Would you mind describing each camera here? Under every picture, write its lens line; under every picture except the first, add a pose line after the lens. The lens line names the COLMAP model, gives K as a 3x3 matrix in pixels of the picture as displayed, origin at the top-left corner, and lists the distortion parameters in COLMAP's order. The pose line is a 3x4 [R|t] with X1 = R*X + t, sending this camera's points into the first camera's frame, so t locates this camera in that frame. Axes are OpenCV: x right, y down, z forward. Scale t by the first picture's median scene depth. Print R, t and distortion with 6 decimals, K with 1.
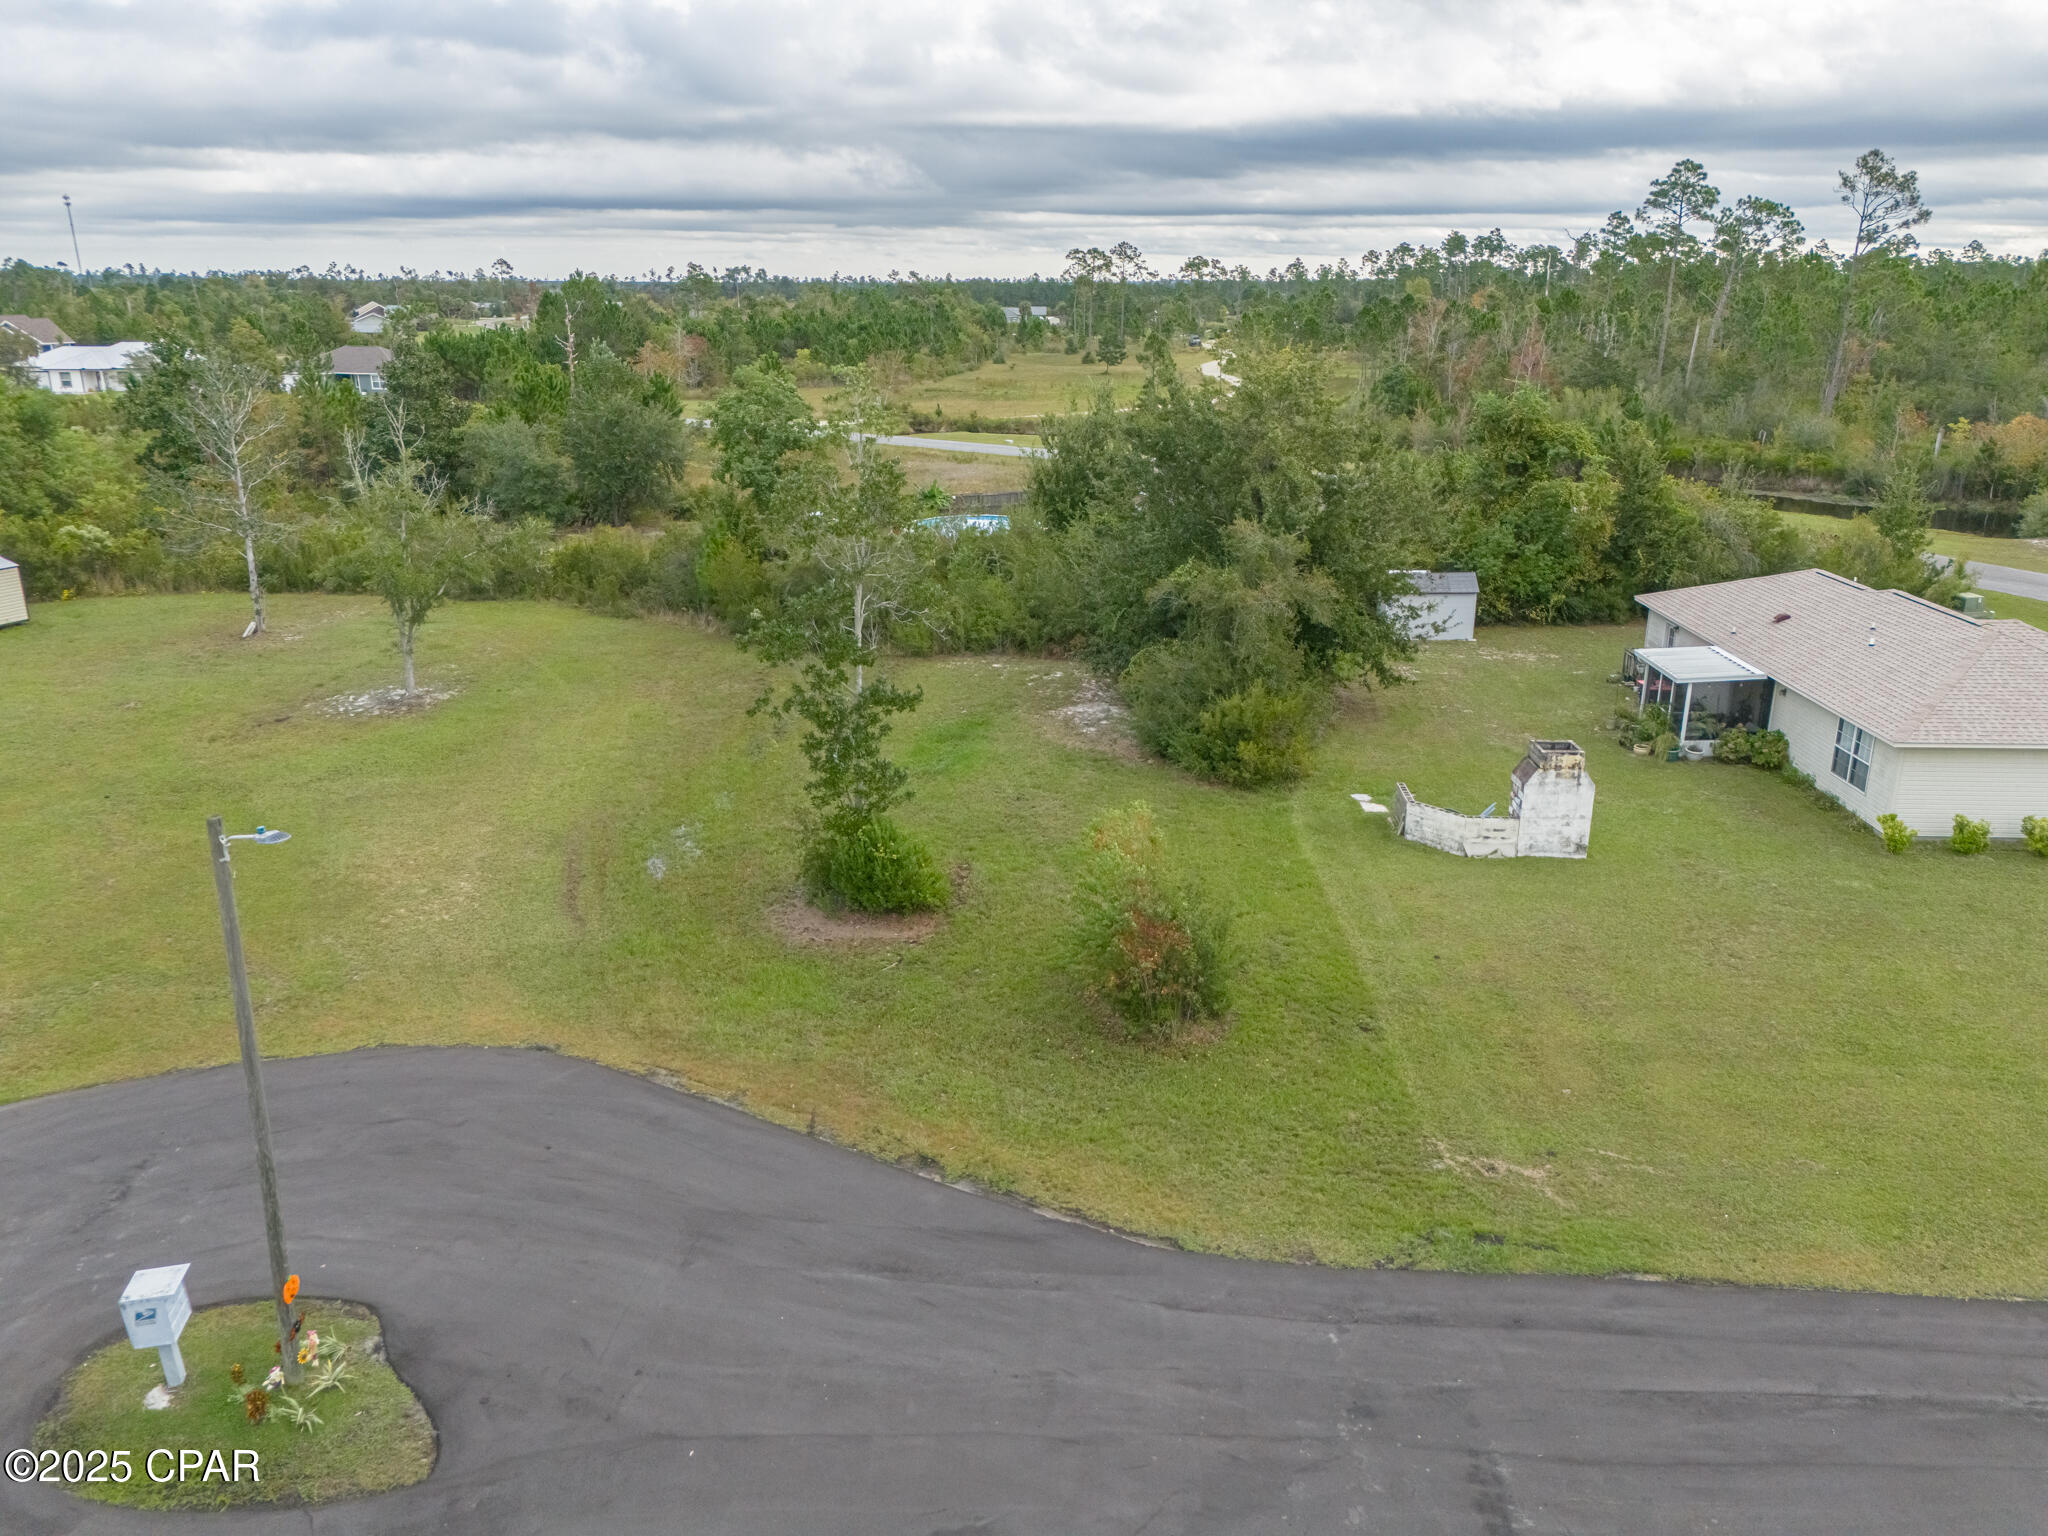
lens RADIAL K [[1496.7, 0, 1029.7], [0, 1496.7, 785.9], [0, 0, 1]] dist [0.074106, -0.072511]
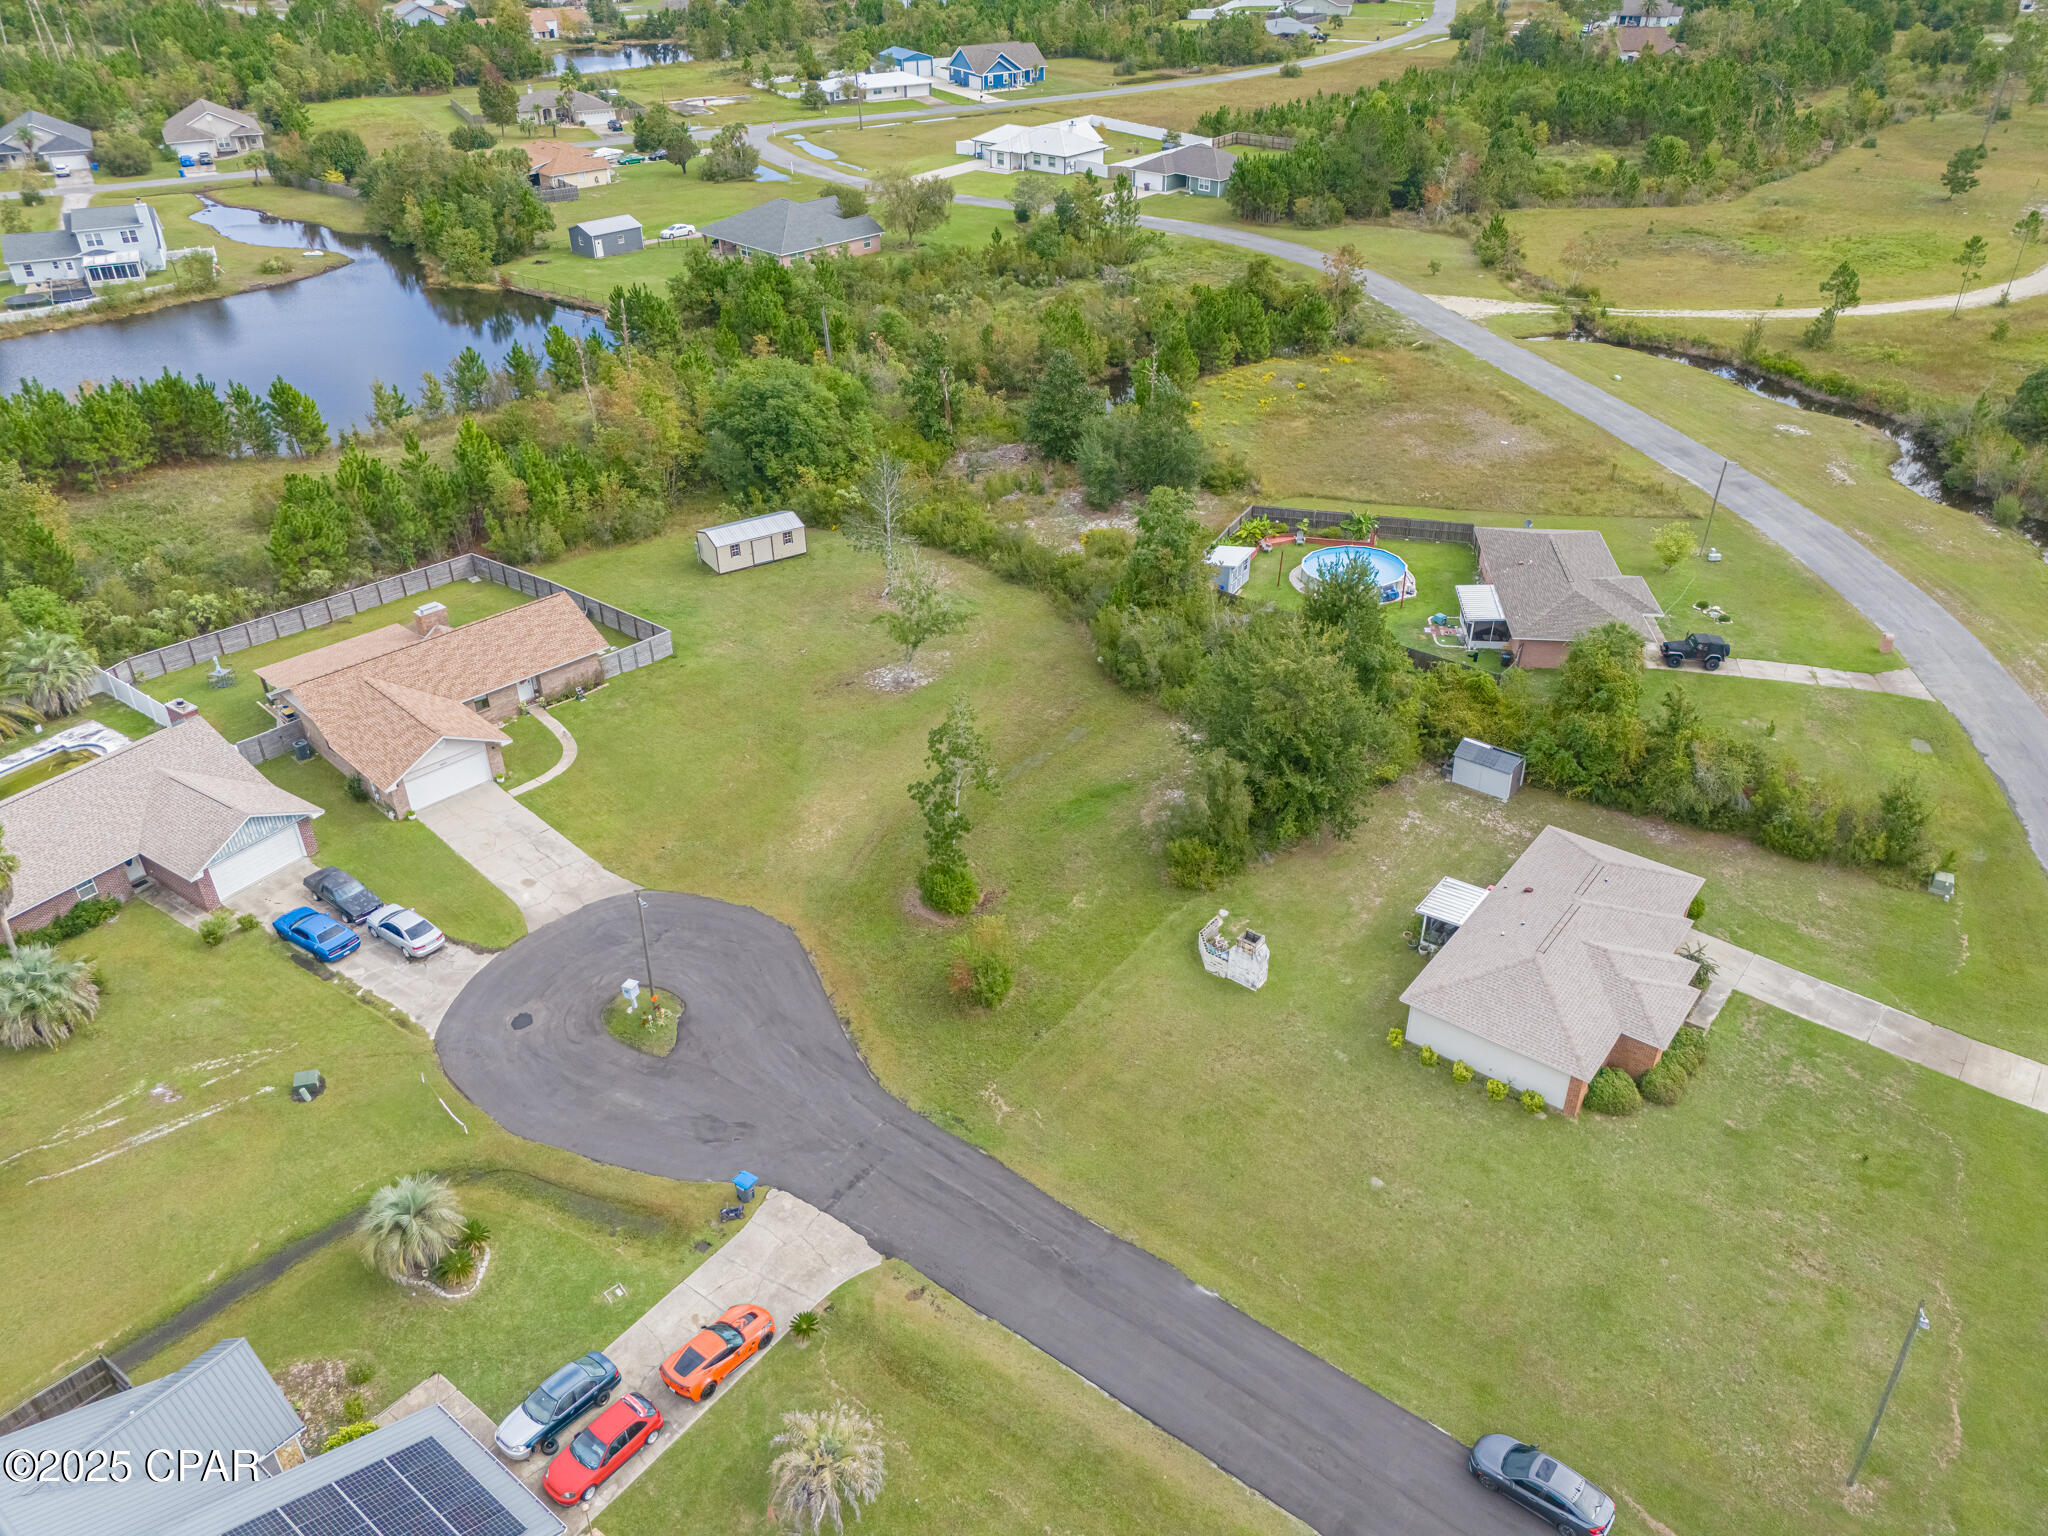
lens RADIAL K [[1489.9, 0, 1028.2], [0, 1489.9, 785.6], [0, 0, 1]] dist [0.074214, -0.065259]
pose [[0.815668, 0.309600, -0.488706, 1.016493], [-0.176836, 0.937748, 0.298927, -0.759979], [0.550831, -0.157404, 0.819640, -0.774375]]
